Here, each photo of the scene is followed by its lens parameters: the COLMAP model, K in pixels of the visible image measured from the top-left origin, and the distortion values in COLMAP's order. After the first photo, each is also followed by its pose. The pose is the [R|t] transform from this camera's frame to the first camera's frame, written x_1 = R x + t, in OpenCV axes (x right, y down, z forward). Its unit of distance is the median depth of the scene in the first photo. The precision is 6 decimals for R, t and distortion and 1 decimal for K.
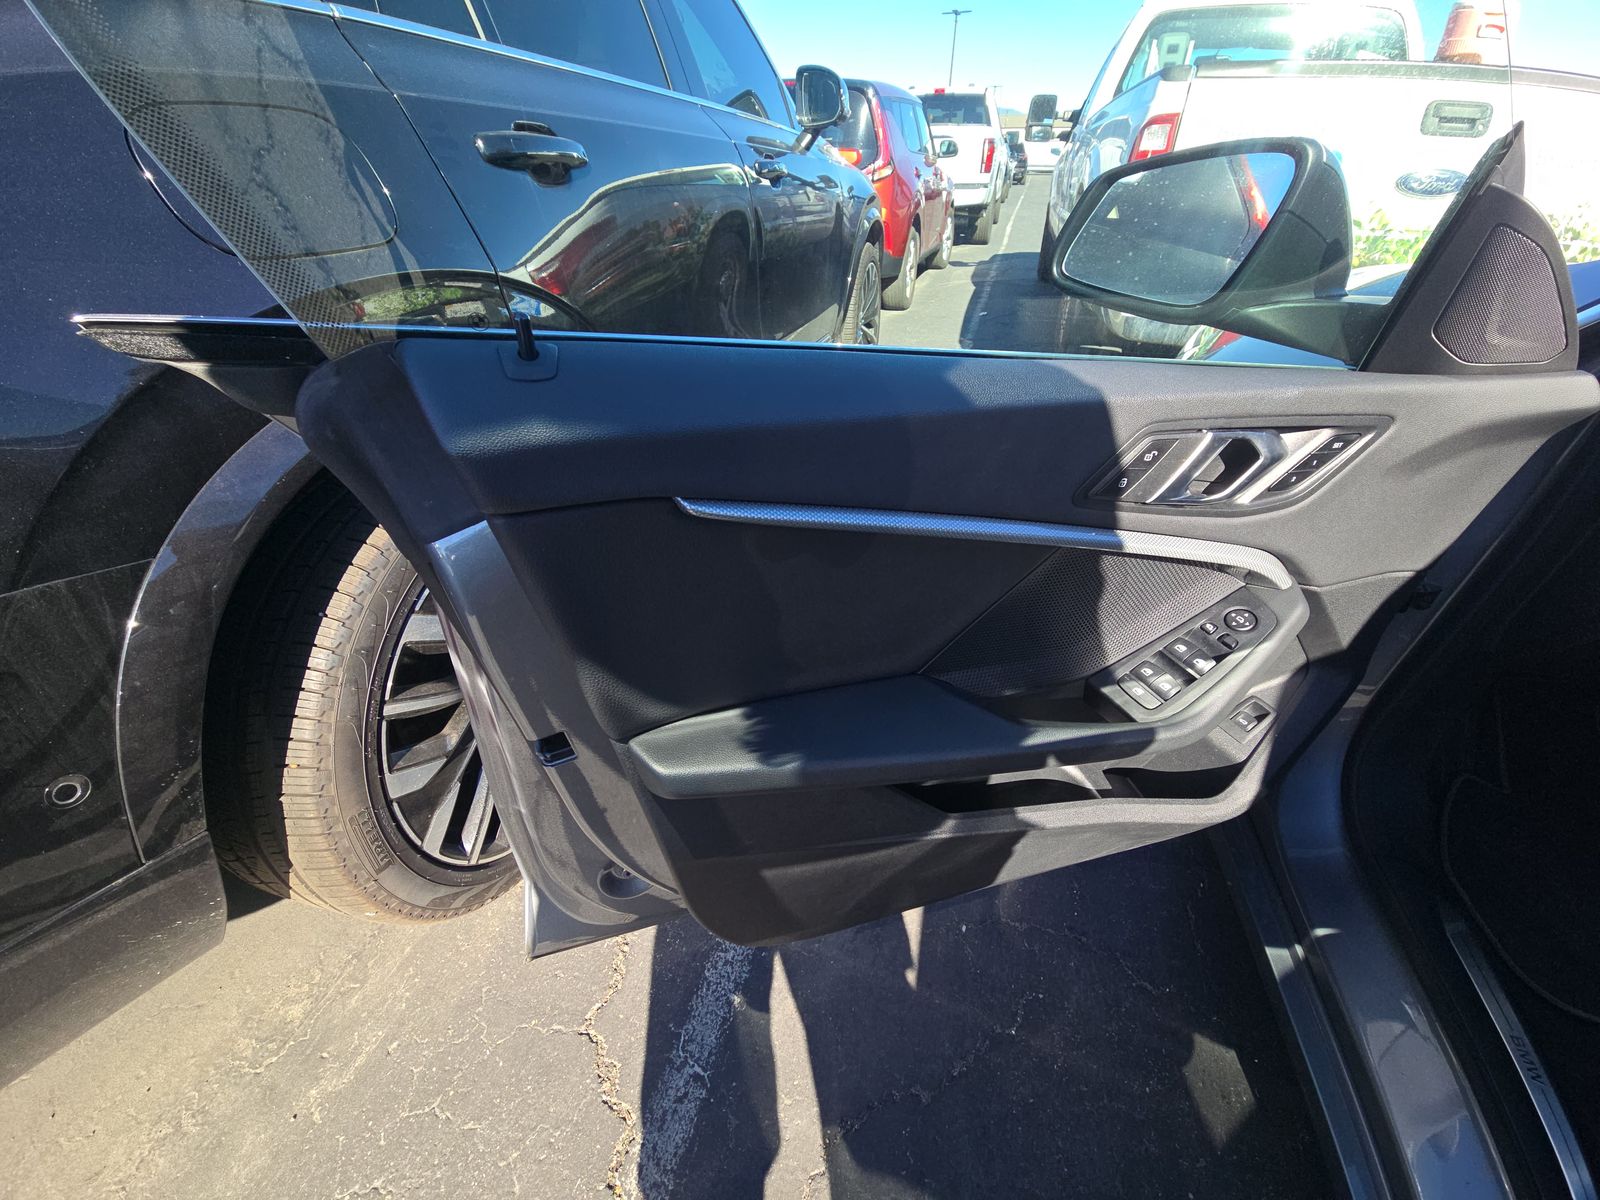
lens RADIAL K [[654.3, 0, 807.1], [0, 654.3, 616.5], [0, 0, 1]] dist [0.014658, -0.011200]
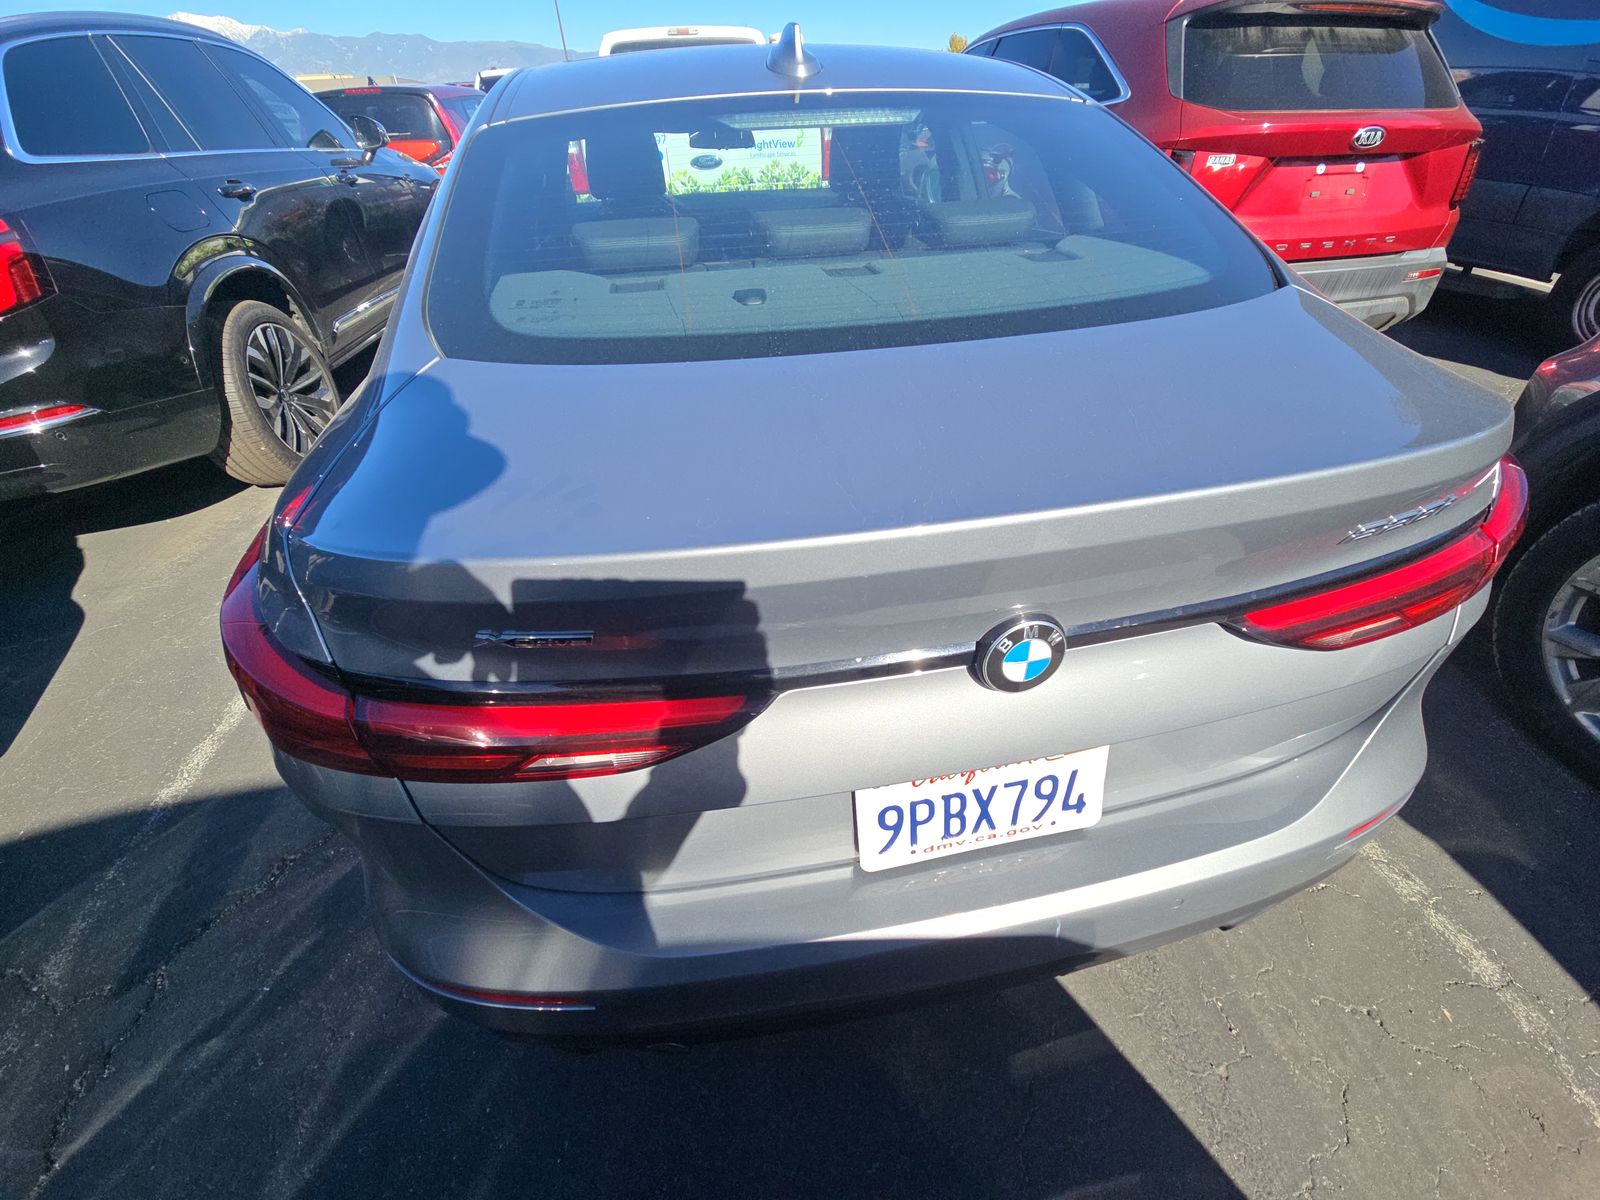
lens RADIAL K [[654.3, 0, 807.1], [0, 654.3, 616.5], [0, 0, 1]] dist [0.014658, -0.011200]
pose [[0.912067, -0.278020, 0.301394, 0.199495], [0.263974, 0.960575, 0.087252, 0.628900], [-0.313769, -0.000019, 0.949499, -1.057977]]
